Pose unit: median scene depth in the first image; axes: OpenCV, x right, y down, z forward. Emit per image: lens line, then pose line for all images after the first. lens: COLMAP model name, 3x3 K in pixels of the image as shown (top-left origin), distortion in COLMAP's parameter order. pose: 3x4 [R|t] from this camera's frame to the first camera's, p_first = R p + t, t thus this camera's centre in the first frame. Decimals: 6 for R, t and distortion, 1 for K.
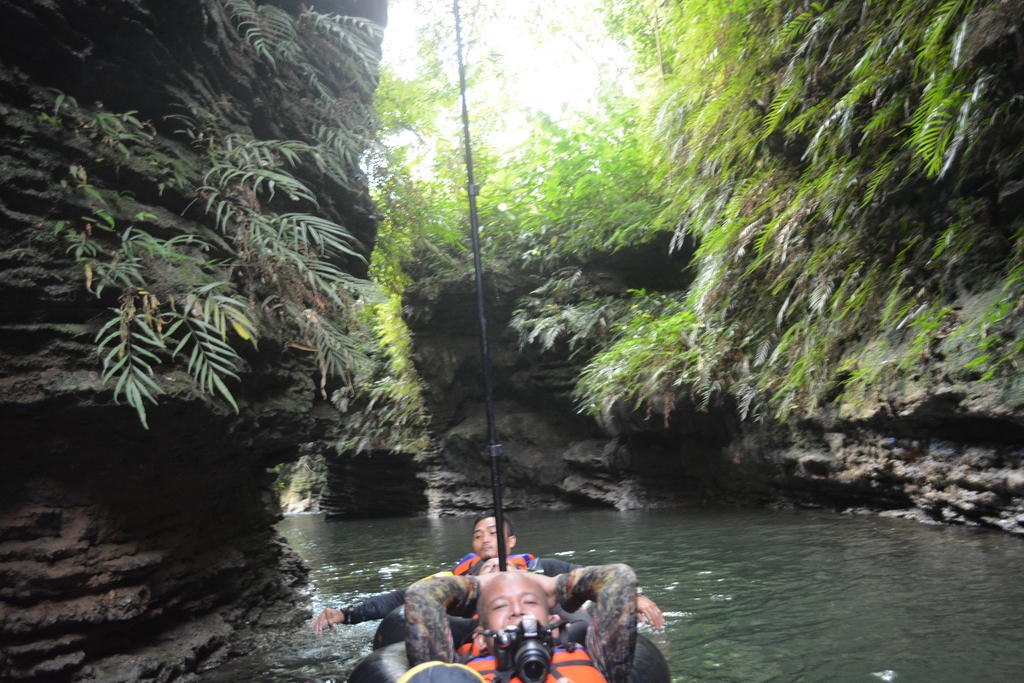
lens RADIAL K [[1058.0, 0, 517.0], [0, 1058.0, 337.3], [0, 0, 1]] dist [-0.023902, 0.000000]
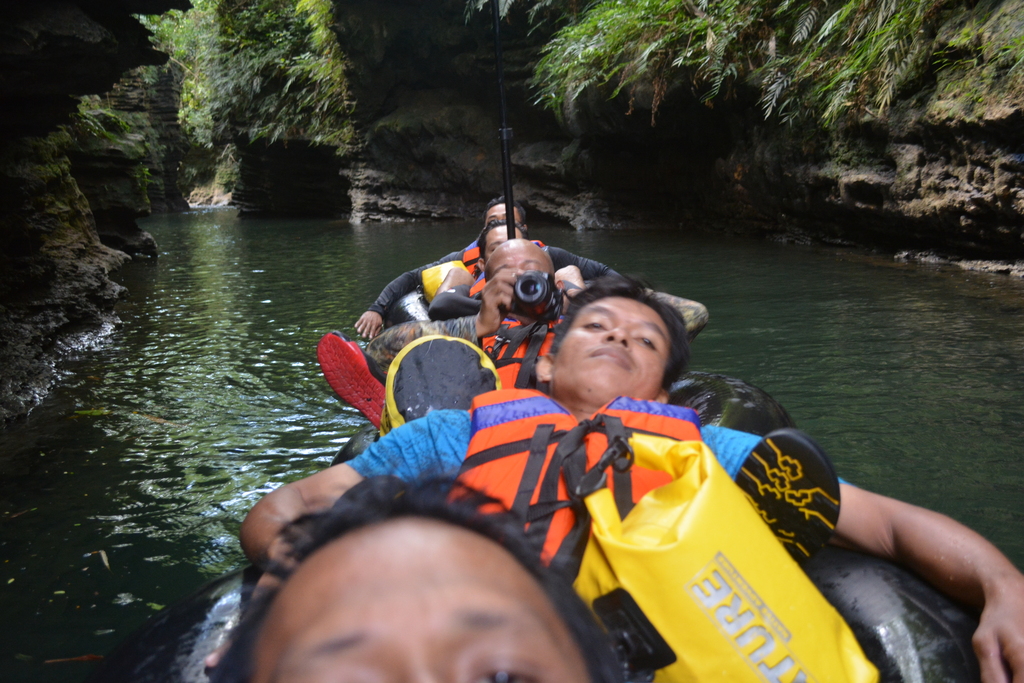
lens RADIAL K [[1058.0, 0, 517.2], [0, 1058.0, 337.9], [0, 0, 1]] dist [-0.023902, 0.000000]
pose [[0.996537, 0.054801, 0.062538, 0.005892], [-0.069717, 0.960554, 0.269212, 0.028182], [-0.045318, -0.272640, 0.961048, 0.197620]]
